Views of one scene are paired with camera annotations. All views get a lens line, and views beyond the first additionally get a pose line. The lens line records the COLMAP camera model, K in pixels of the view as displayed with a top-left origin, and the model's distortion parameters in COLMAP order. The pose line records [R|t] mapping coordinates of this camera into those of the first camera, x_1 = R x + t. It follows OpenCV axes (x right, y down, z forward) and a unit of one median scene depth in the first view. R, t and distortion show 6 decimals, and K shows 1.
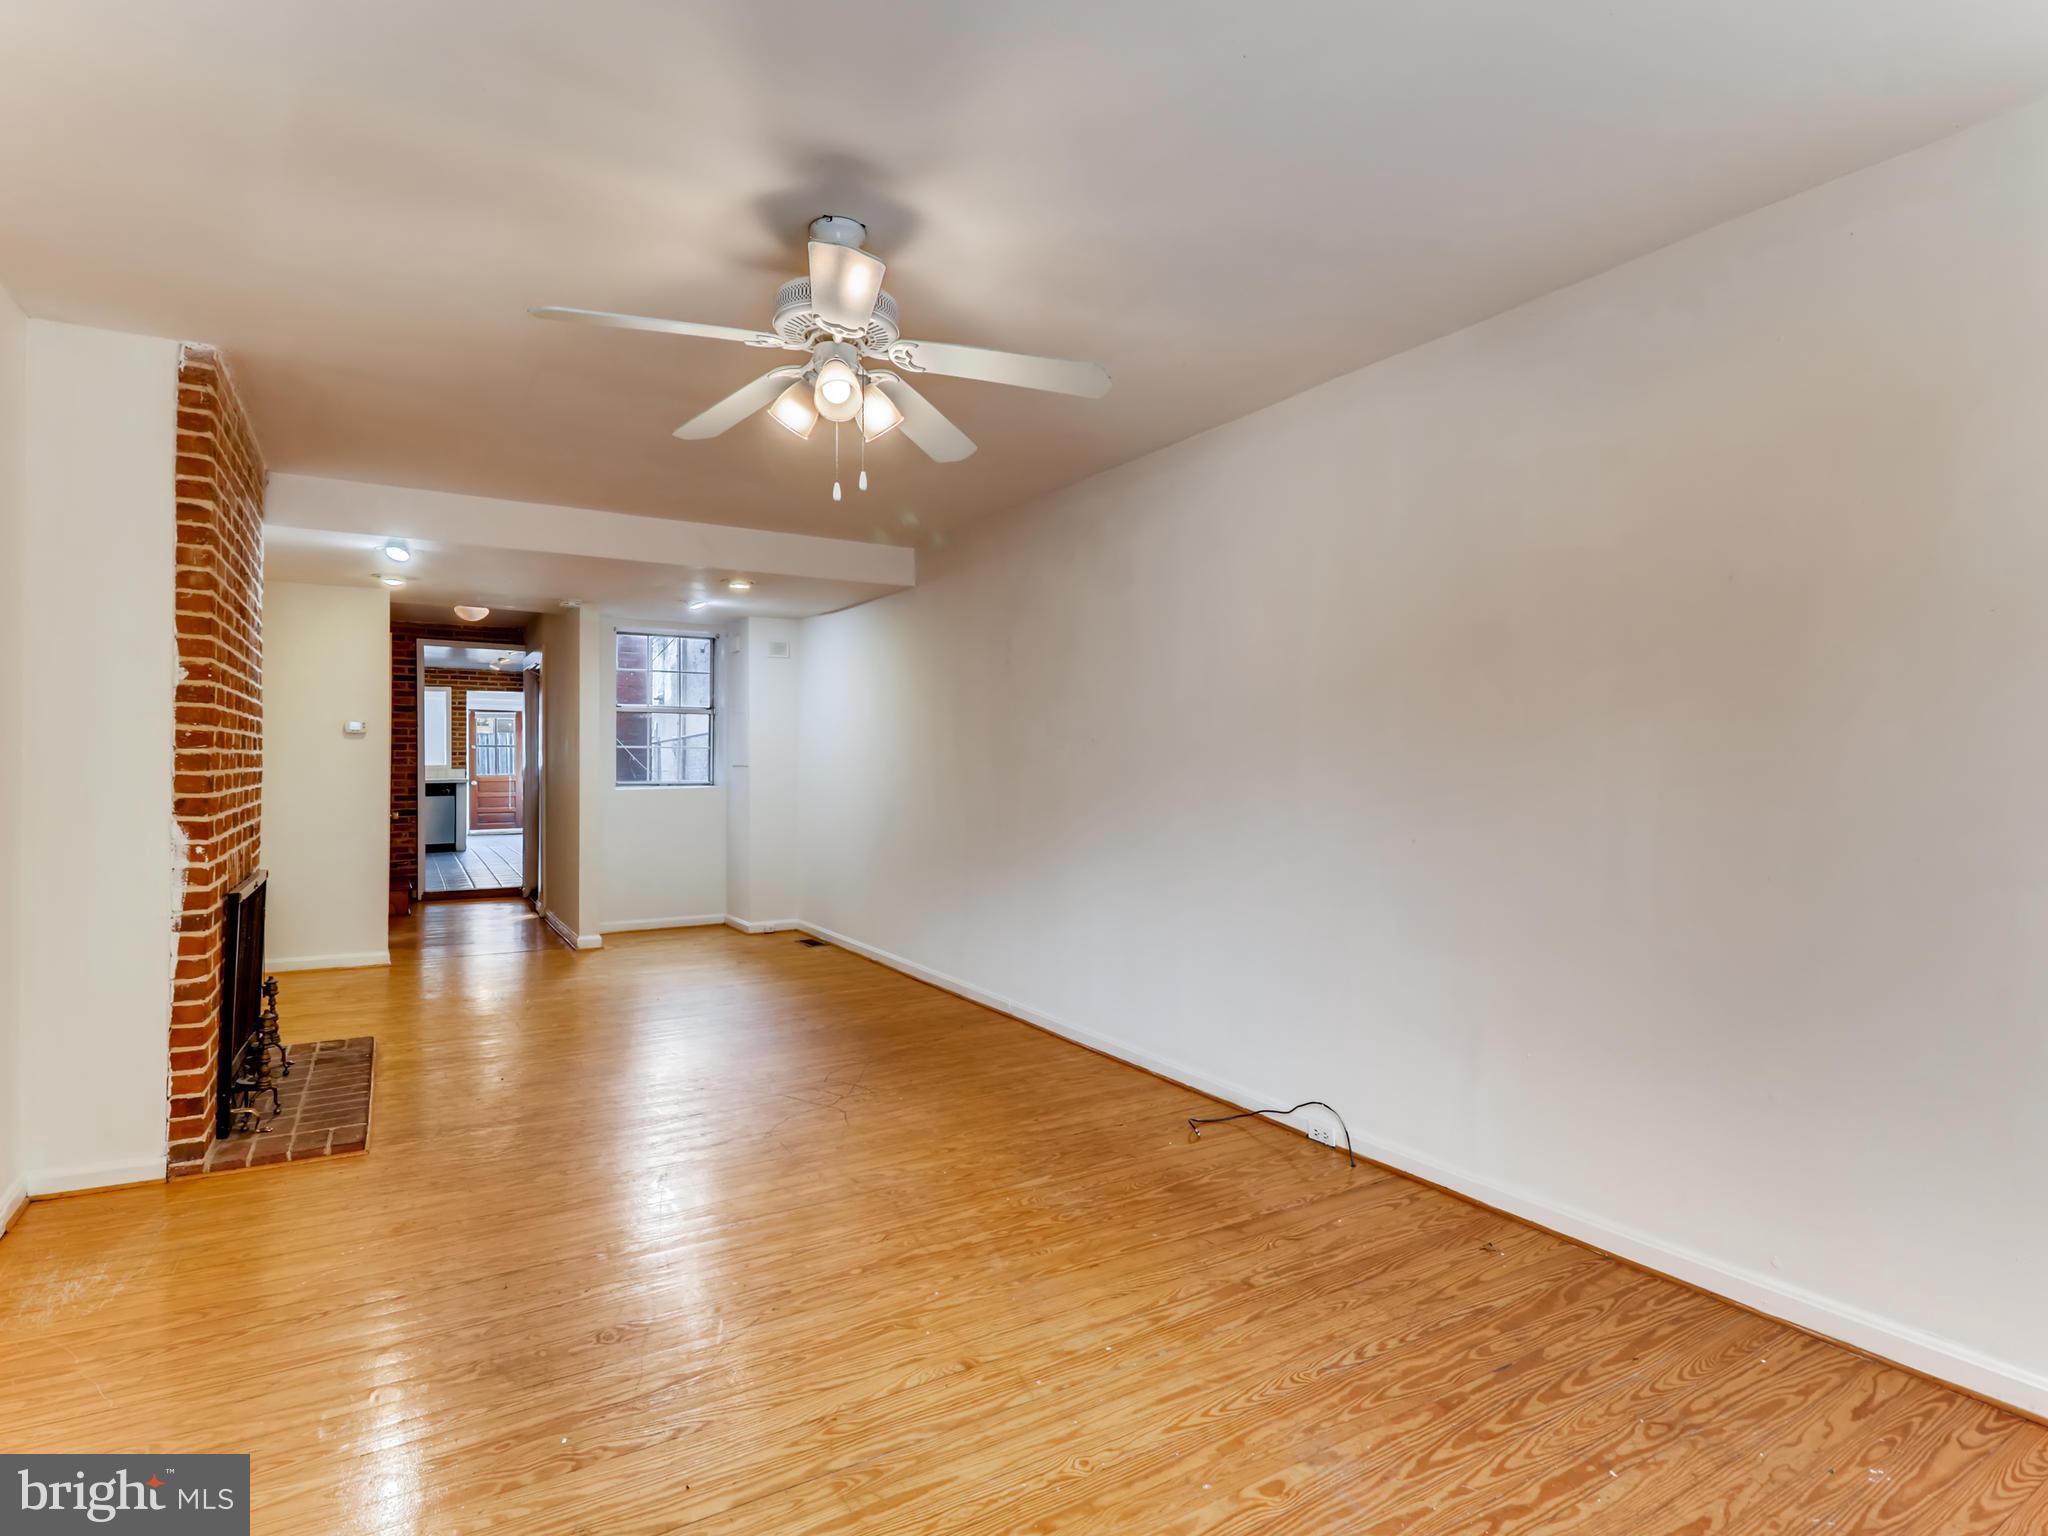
lens RADIAL K [[1056.9, 0, 1022.7], [0, 1056.9, 760.1], [0, 0, 1]] dist [0.002549, 0.000149]
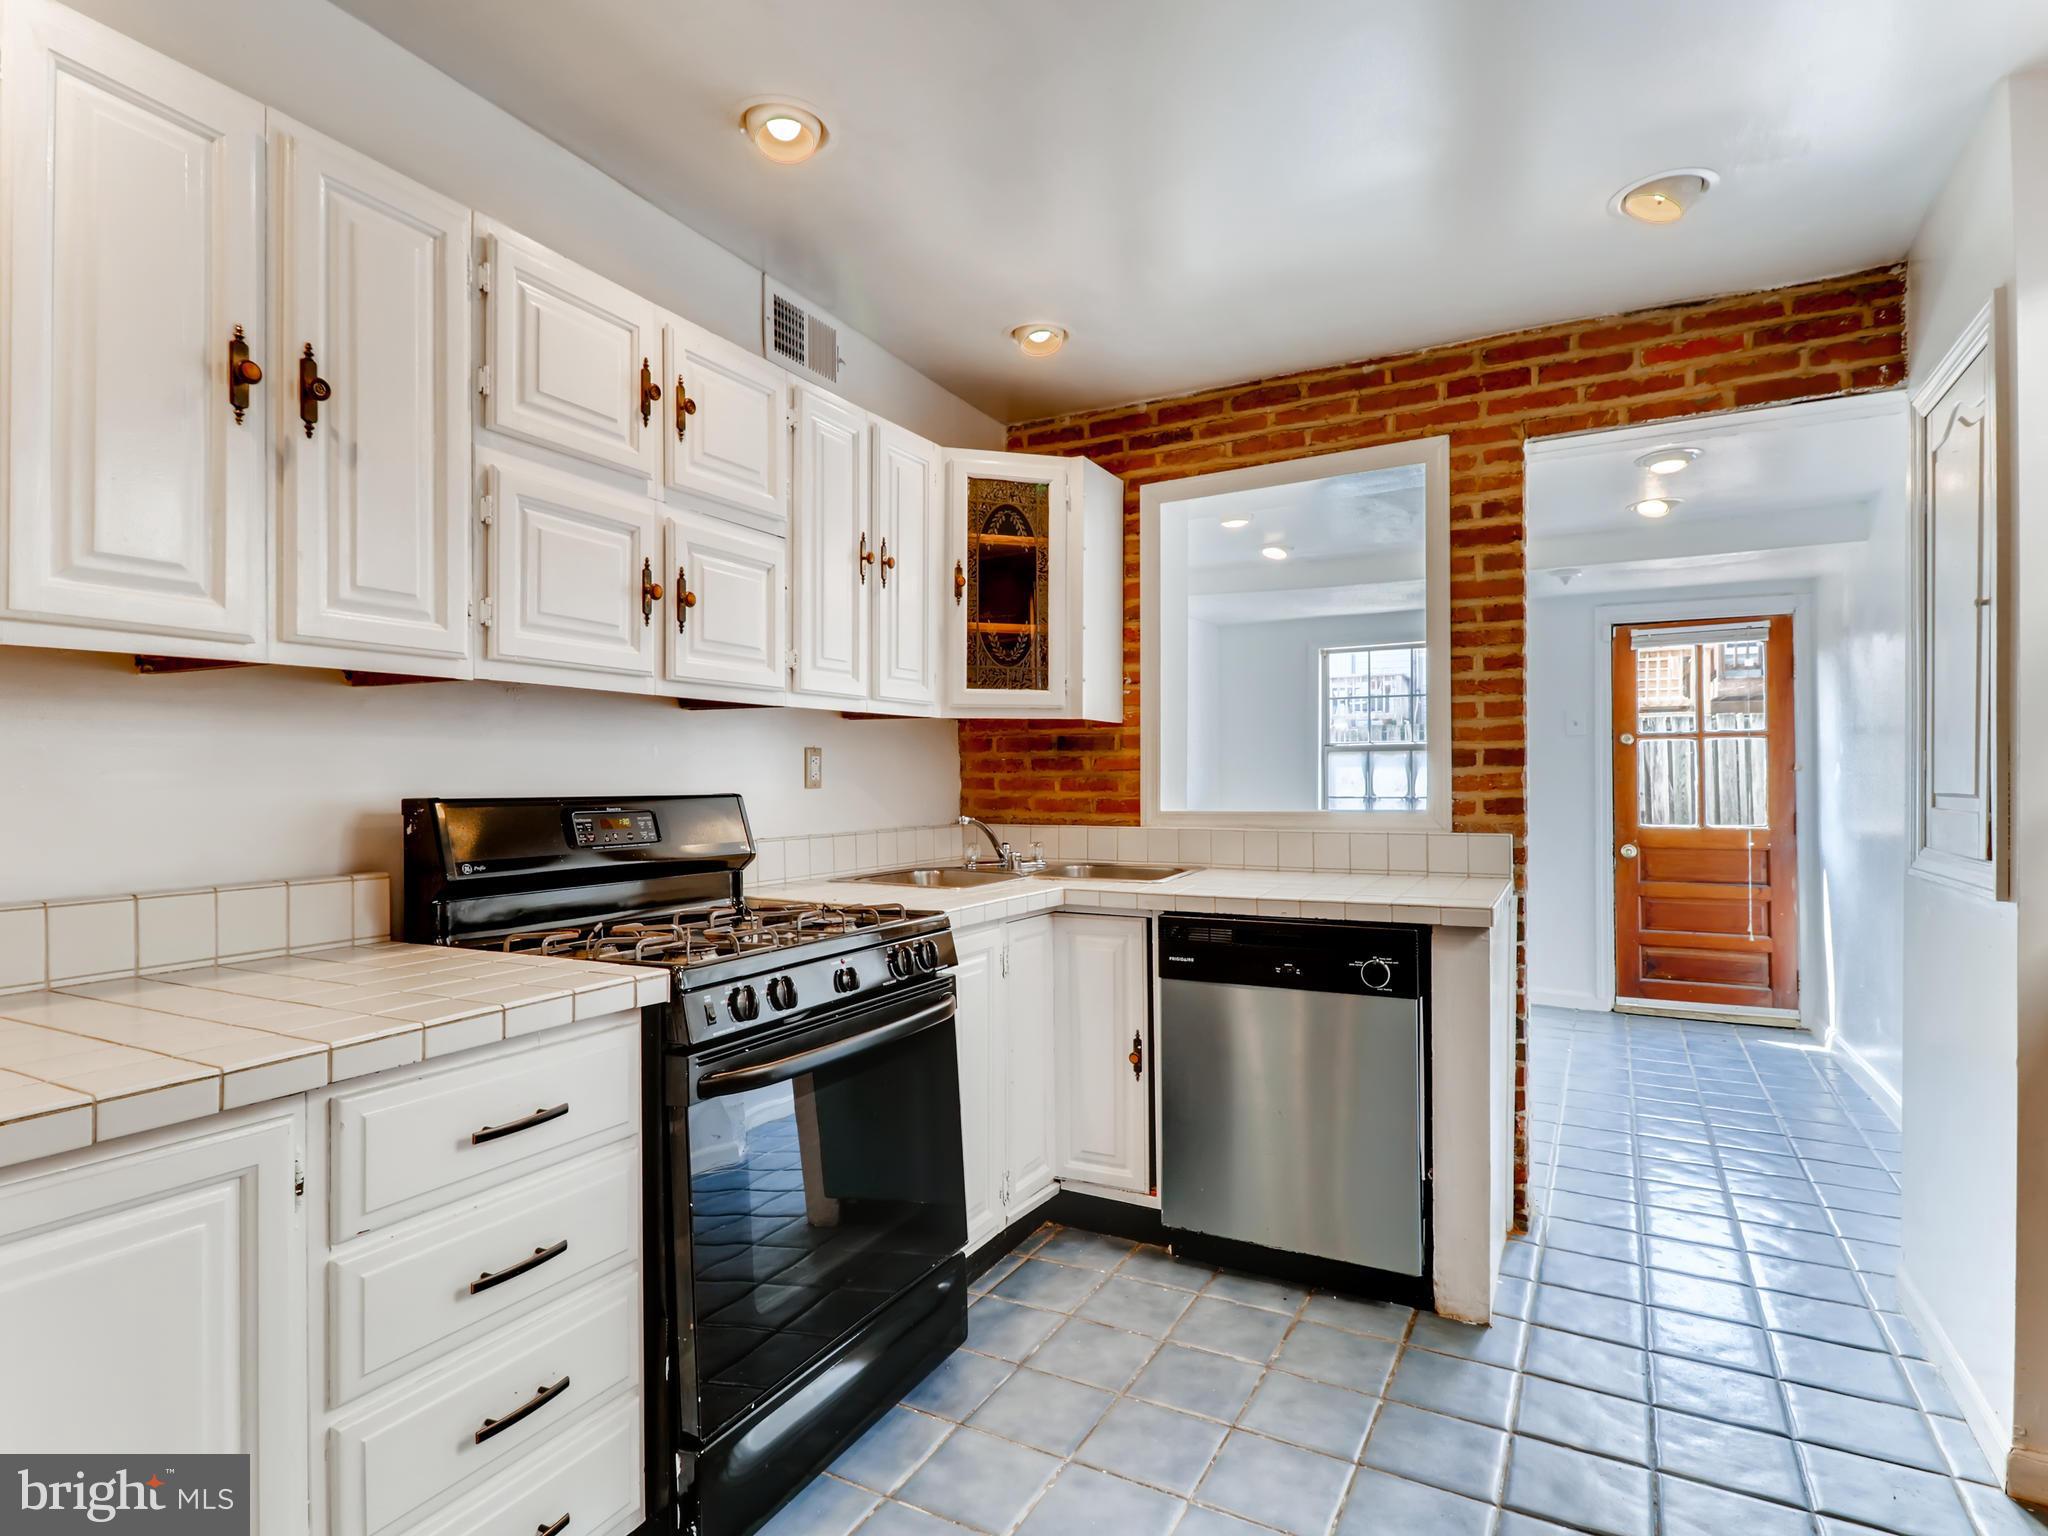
lens RADIAL K [[1056.9, 0, 1026.4], [0, 1056.9, 770.7], [0, 0, 1]] dist [0.002549, 0.000149]
pose [[0.505112, -0.016126, -0.862903, -0.420596], [0.010951, 0.999865, -0.012275, -0.001478], [0.862984, -0.003249, 0.505220, 0.856697]]
